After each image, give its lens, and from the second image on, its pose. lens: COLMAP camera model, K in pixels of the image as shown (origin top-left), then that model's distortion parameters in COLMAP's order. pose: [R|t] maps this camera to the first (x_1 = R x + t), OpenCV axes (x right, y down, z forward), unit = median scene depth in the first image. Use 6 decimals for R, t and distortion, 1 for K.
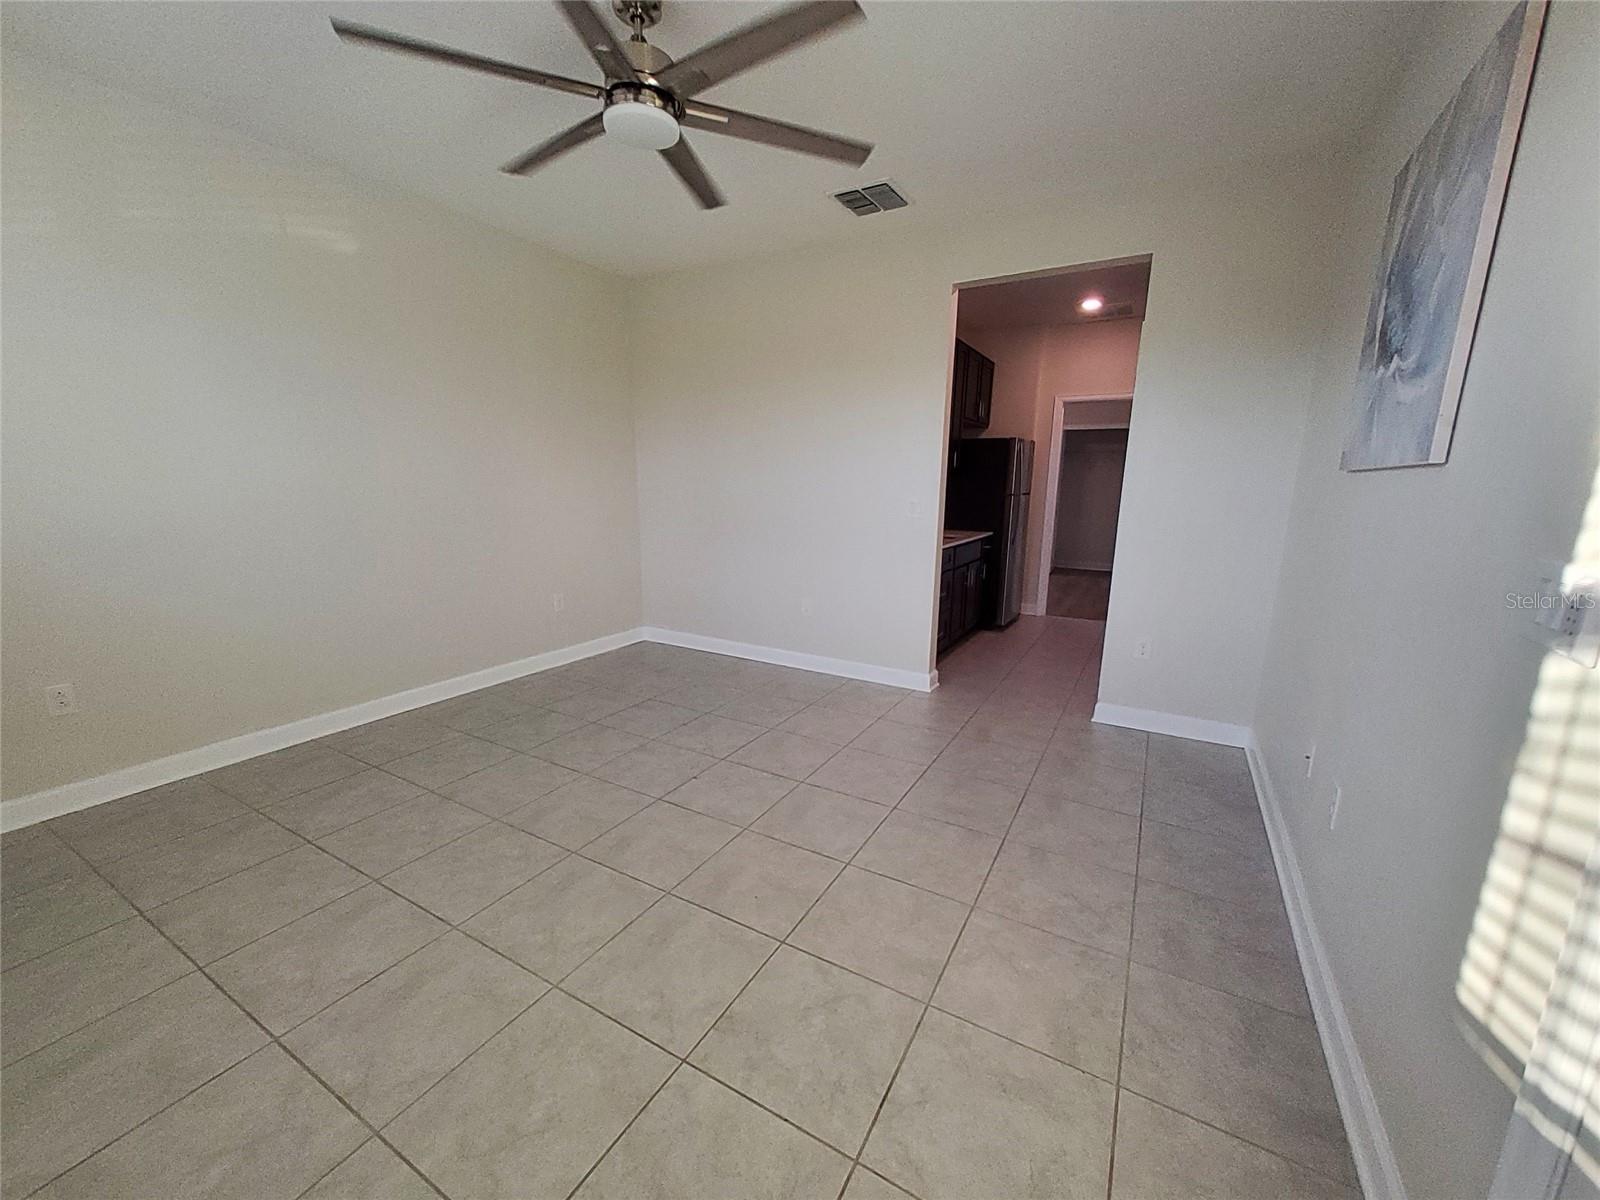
lens RADIAL K [[630.1, 0, 809.7], [0, 630.1, 609.8], [0, 0, 1]] dist [0.006199, -0.000098]
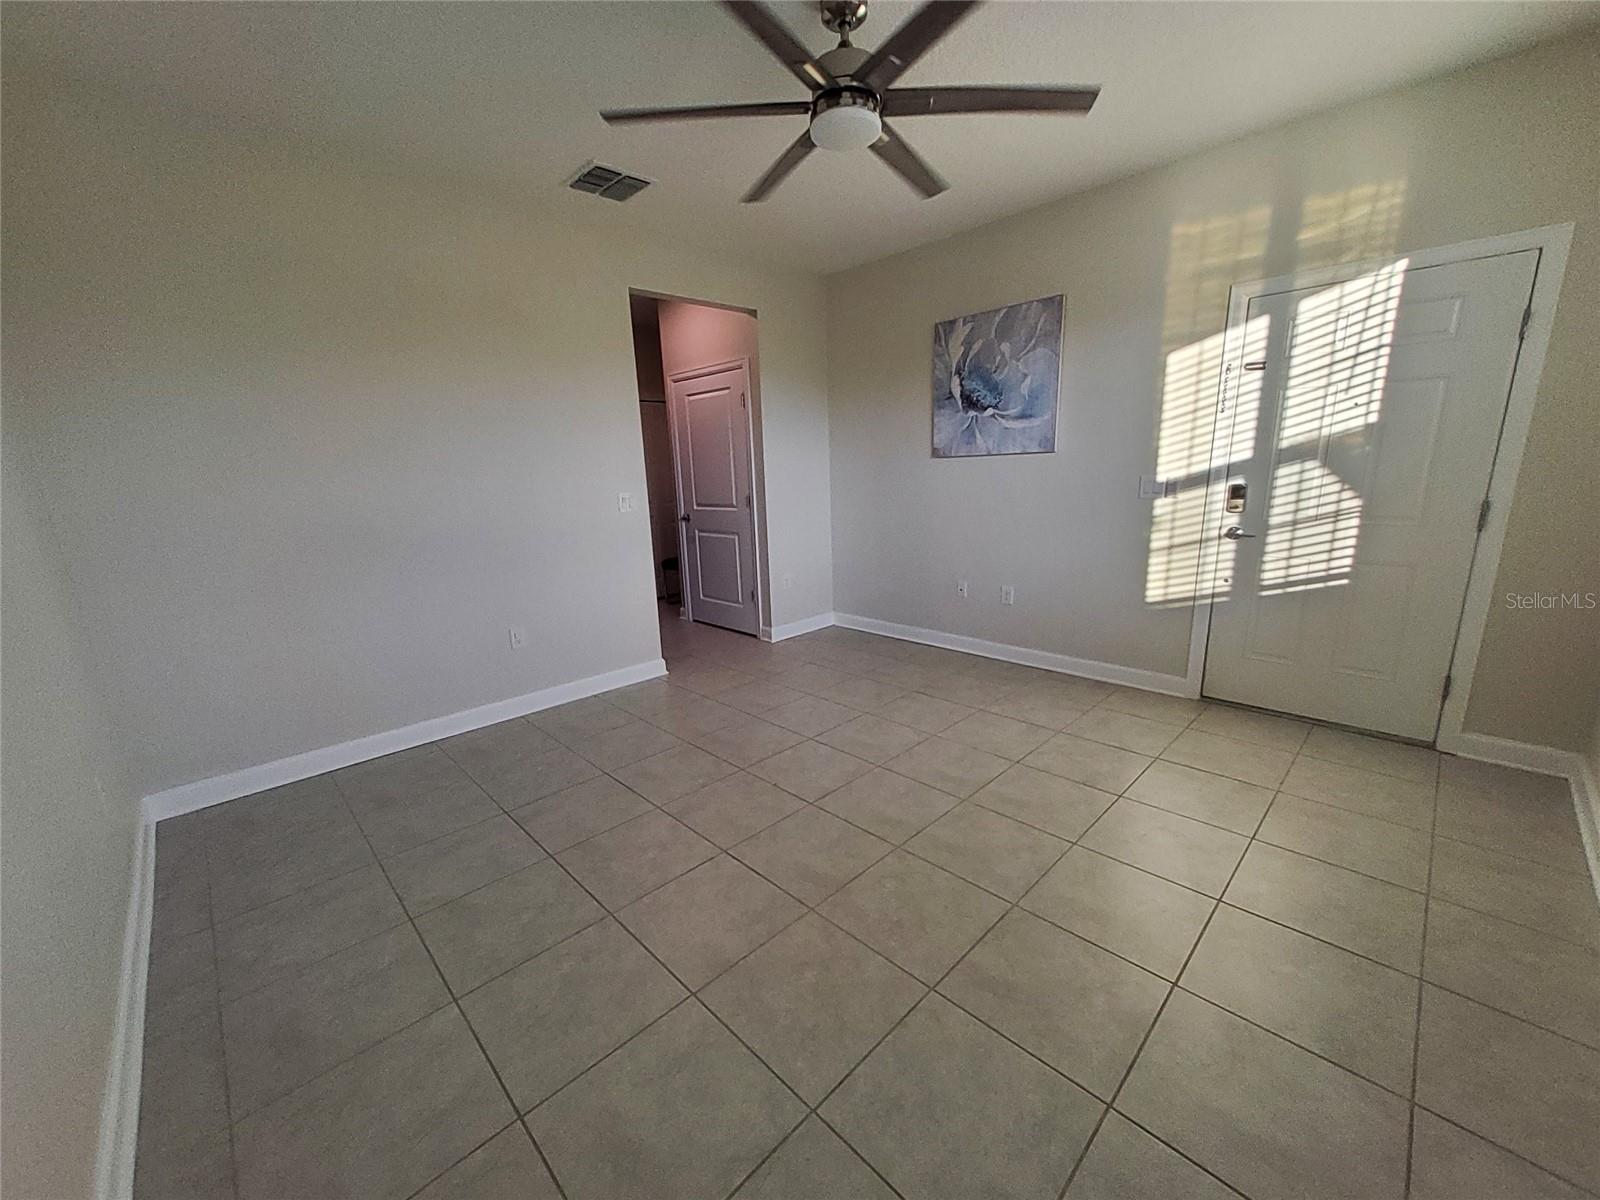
lens RADIAL K [[616.0, 0, 805.1], [0, 616.0, 605.9], [0, 0, 1]] dist [0.001751, 0.000105]
pose [[0.285674, -0.234990, 0.929069, -1.407578], [0.237922, 0.956509, 0.168773, -0.205855], [-0.928323, 0.172832, 0.329159, 0.858085]]
